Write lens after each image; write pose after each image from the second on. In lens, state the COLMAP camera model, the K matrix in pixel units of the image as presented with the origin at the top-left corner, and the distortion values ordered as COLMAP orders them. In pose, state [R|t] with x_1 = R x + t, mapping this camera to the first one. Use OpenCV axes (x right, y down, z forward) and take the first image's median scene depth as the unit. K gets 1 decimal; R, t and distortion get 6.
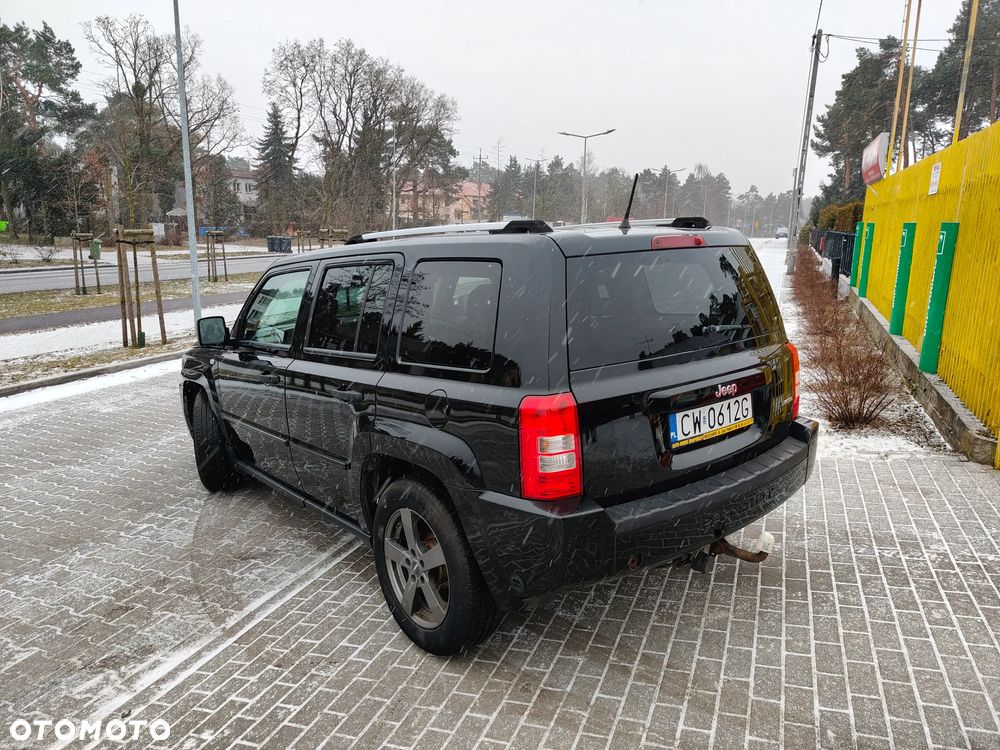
lens RADIAL K [[705.2, 0, 506.3], [0, 705.2, 373.4], [0, 0, 1]] dist [0.011962, -0.002959]
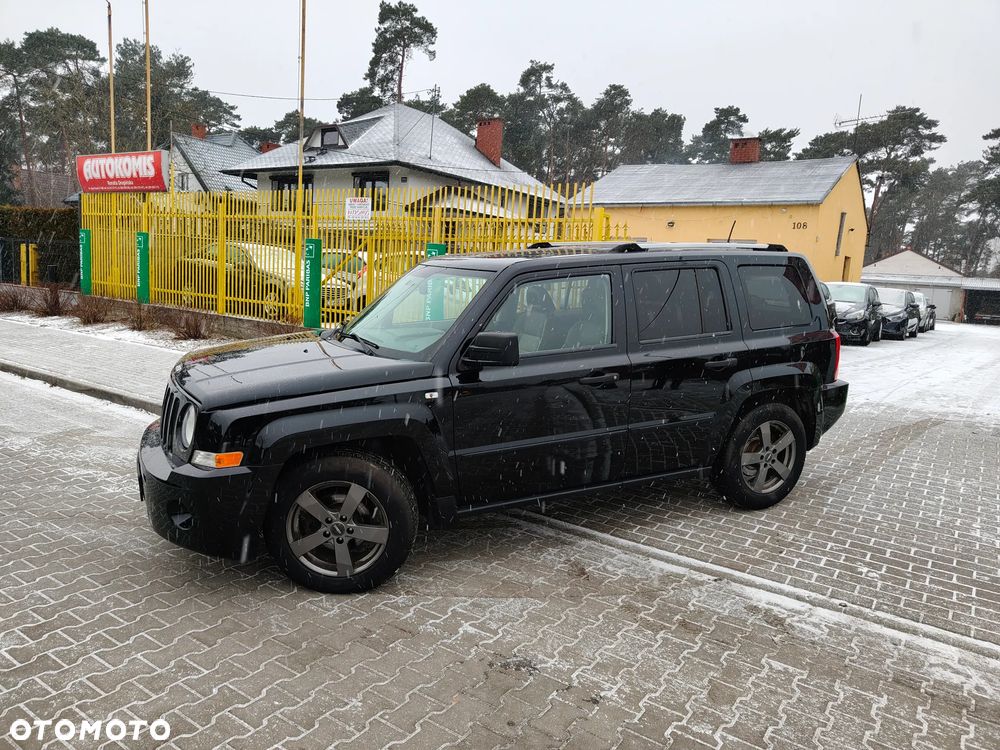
lens RADIAL K [[705.2, 0, 501.8], [0, 705.2, 377.1], [0, 0, 1]] dist [0.011962, -0.002959]
pose [[0.229860, -0.143080, 0.962649, -1.338740], [0.150264, 0.982491, 0.110150, -0.128429], [-0.961553, 0.119332, 0.247335, 0.871872]]
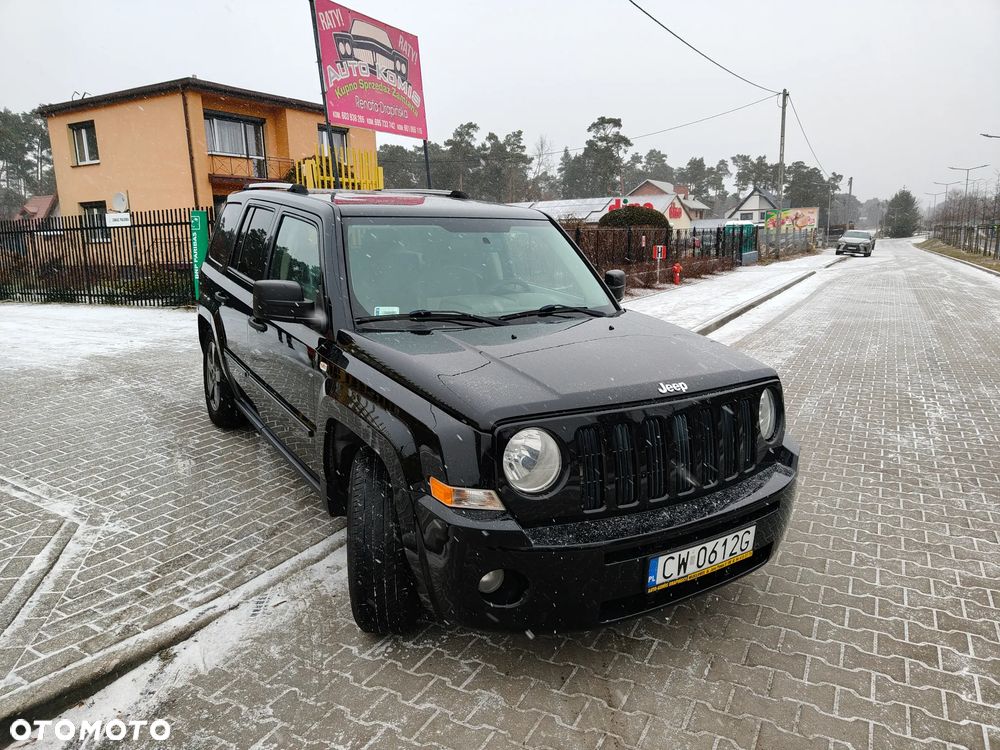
lens RADIAL K [[705.2, 0, 494.1], [0, 705.2, 378.2], [0, 0, 1]] dist [0.011962, -0.002959]
pose [[-0.991610, -0.020232, 0.127674, -0.415747], [0.033259, 0.914494, 0.403231, -0.376786], [-0.124915, 0.404094, -0.906148, 2.154124]]
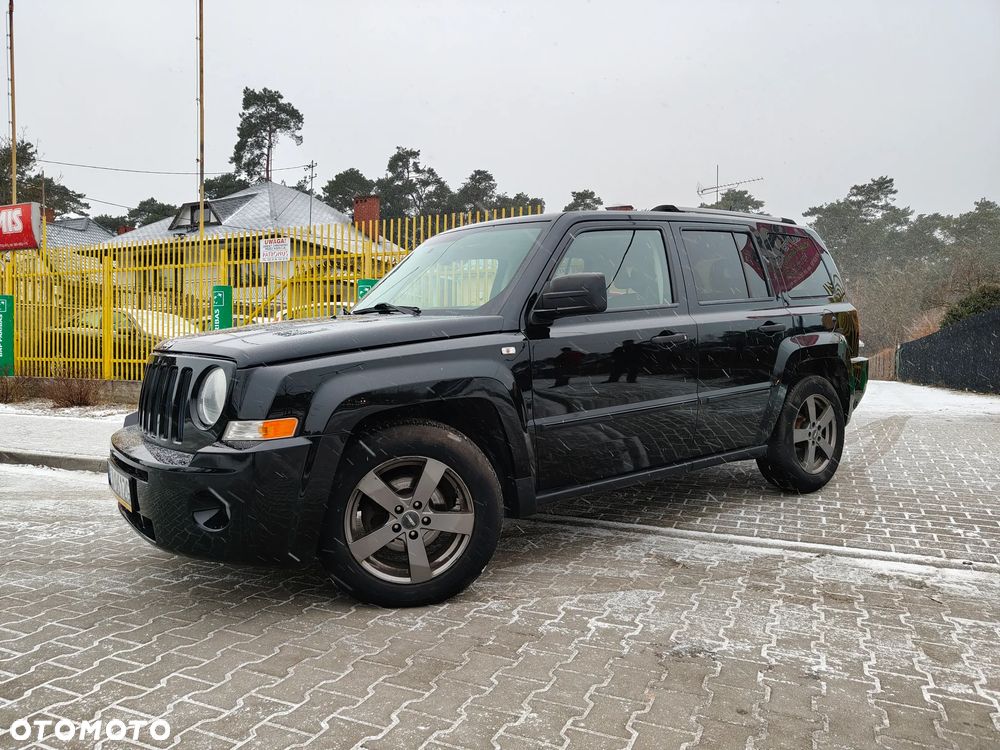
lens RADIAL K [[705.2, 0, 494.4], [0, 705.2, 377.3], [0, 0, 1]] dist [0.011962, -0.002959]
pose [[0.057461, -0.037544, 0.997642, -1.243409], [0.201347, 0.979194, 0.025253, -0.012959], [-0.977833, 0.199421, 0.063825, 1.158164]]
